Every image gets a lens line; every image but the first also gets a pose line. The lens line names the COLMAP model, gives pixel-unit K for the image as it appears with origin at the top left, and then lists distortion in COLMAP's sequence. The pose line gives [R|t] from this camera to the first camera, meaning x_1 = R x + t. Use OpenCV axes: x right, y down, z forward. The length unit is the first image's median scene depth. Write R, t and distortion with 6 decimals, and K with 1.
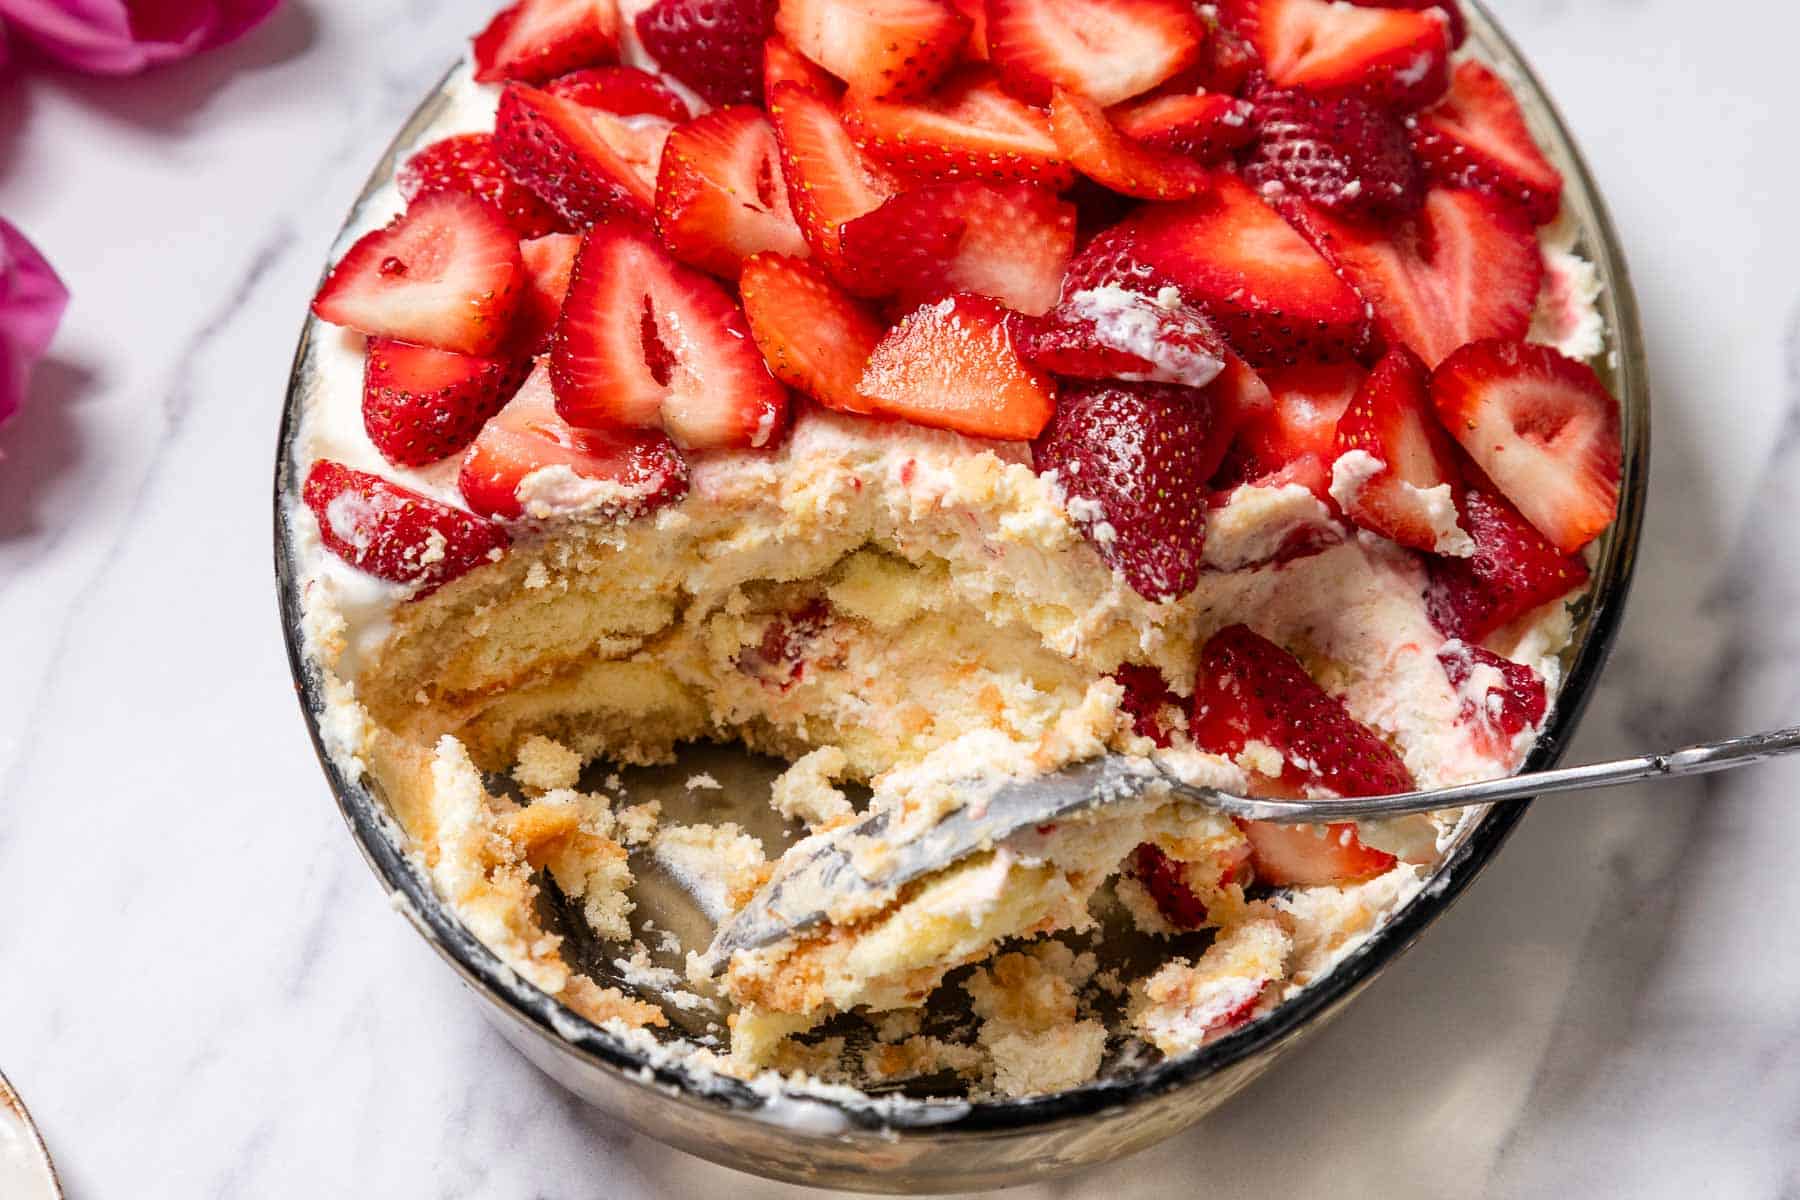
lens RADIAL K [[4435.7, 0, 900.0], [0, 4435.7, 600.0], [0, 0, 1]] dist [0.422652, -6.239038]
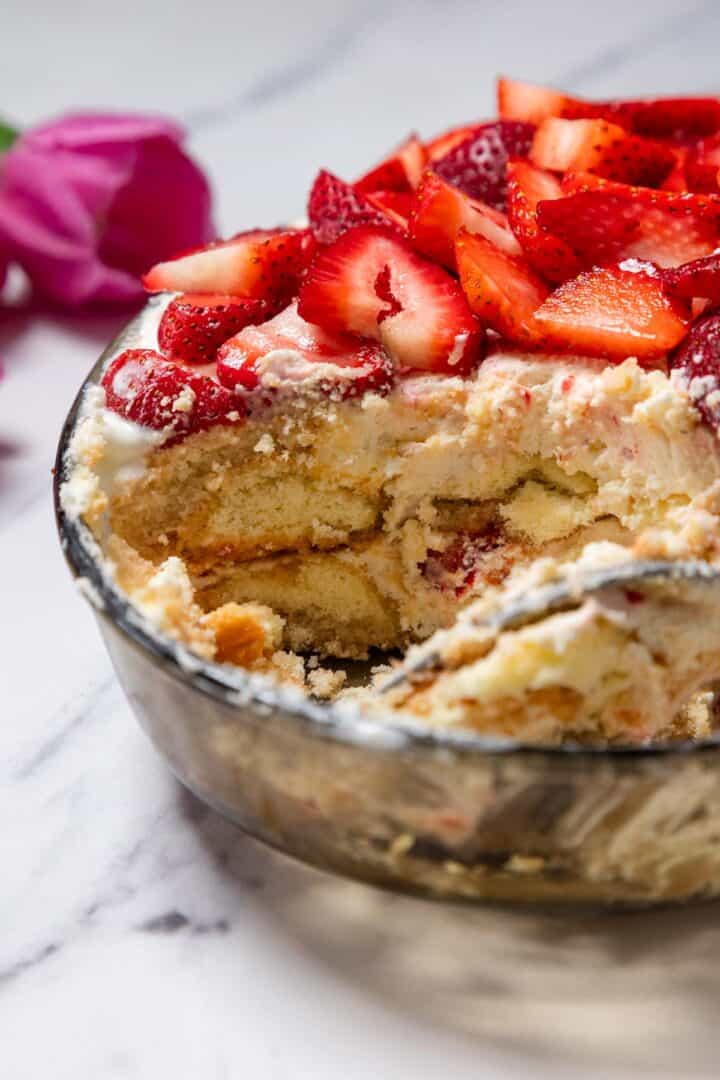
lens RADIAL K [[2661.4, 0, 418.3], [0, 2661.4, 540.2], [0, 0, 1]] dist [0.422652, -6.239038]
pose [[0.980102, 0.078368, -0.182372, 0.099926], [-0.144755, 0.910842, -0.386540, 0.304109], [0.135820, 0.405247, 0.904062, 0.339958]]
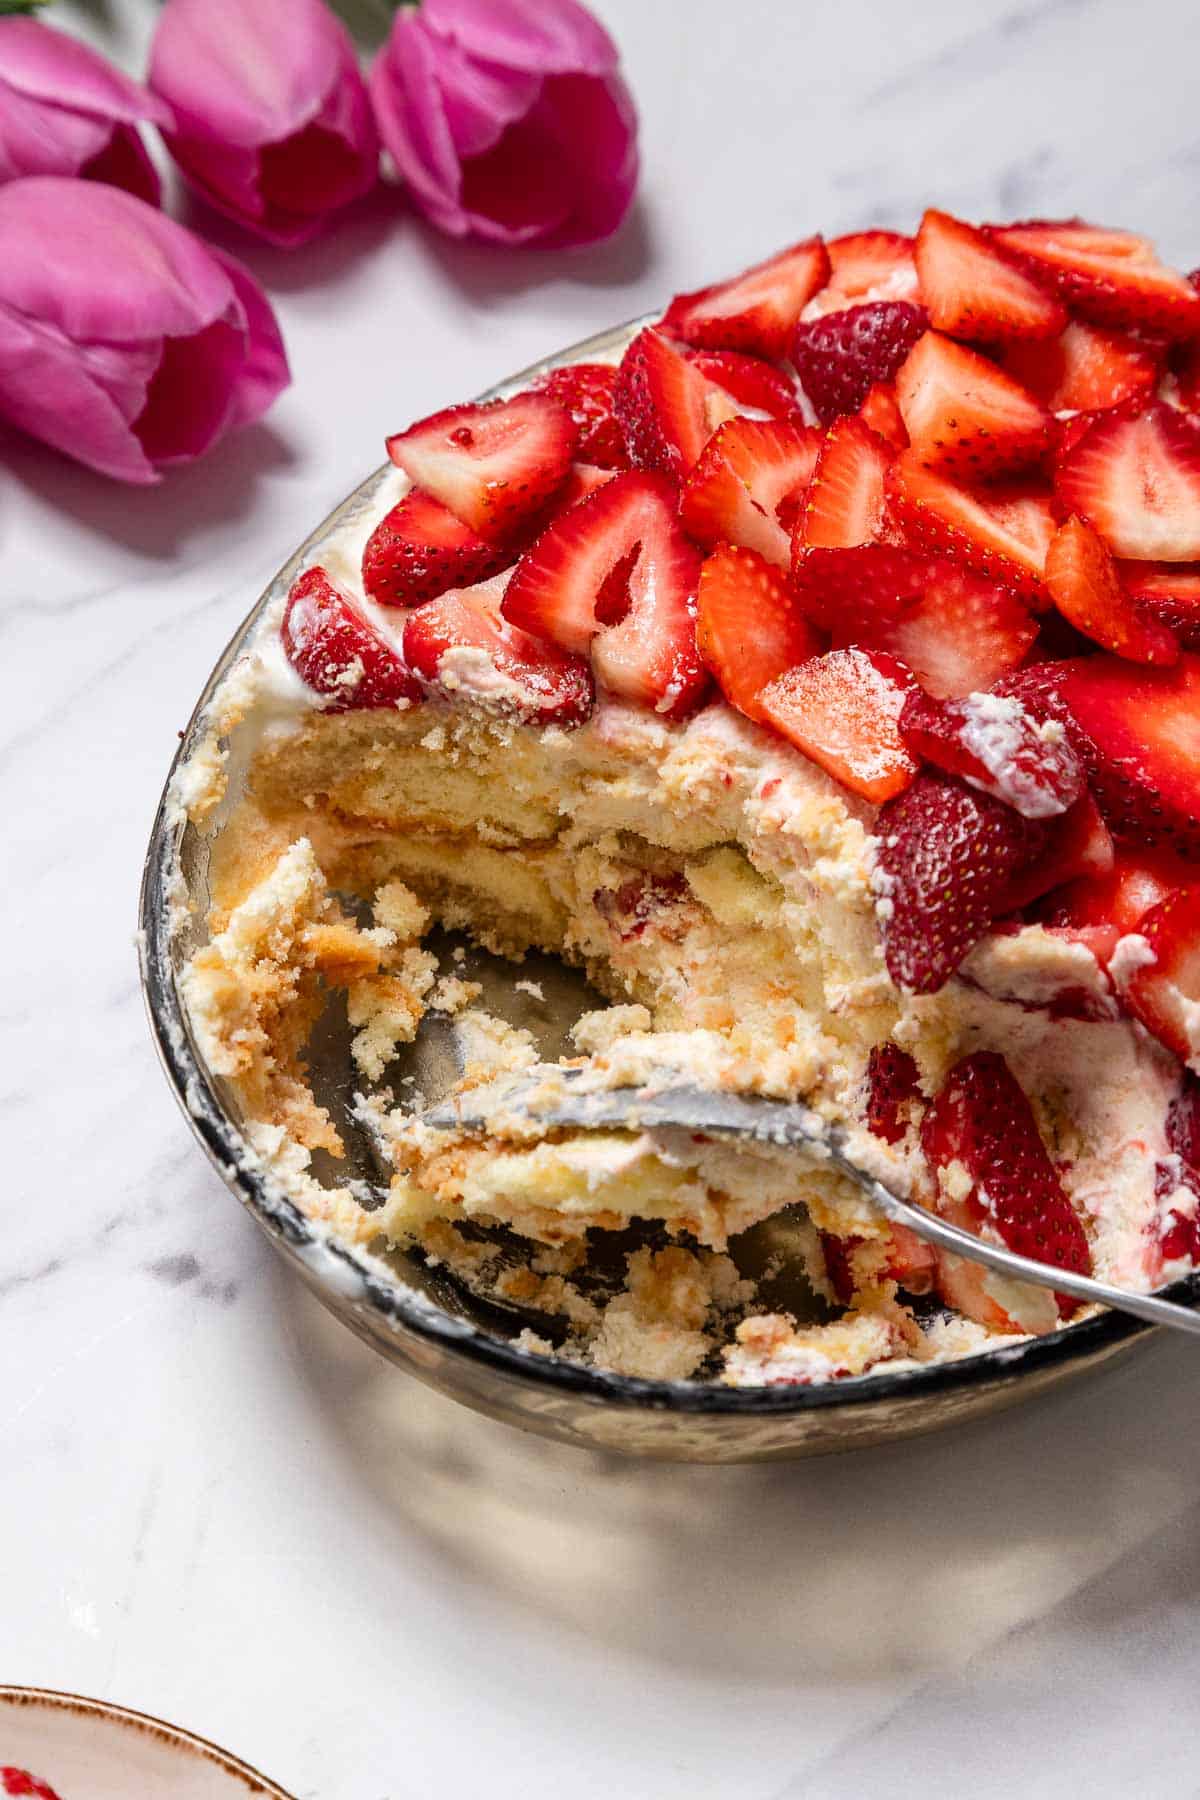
lens RADIAL K [[3601.5, 0, 659.3], [0, 3601.5, 903.4], [0, 0, 1]] dist [0.365371, -4.329470]
pose [[0.868405, 0.411261, -0.277016, 0.227077], [-0.417150, 0.907946, 0.040242, -0.027343], [0.268066, 0.080611, 0.960022, 0.173947]]
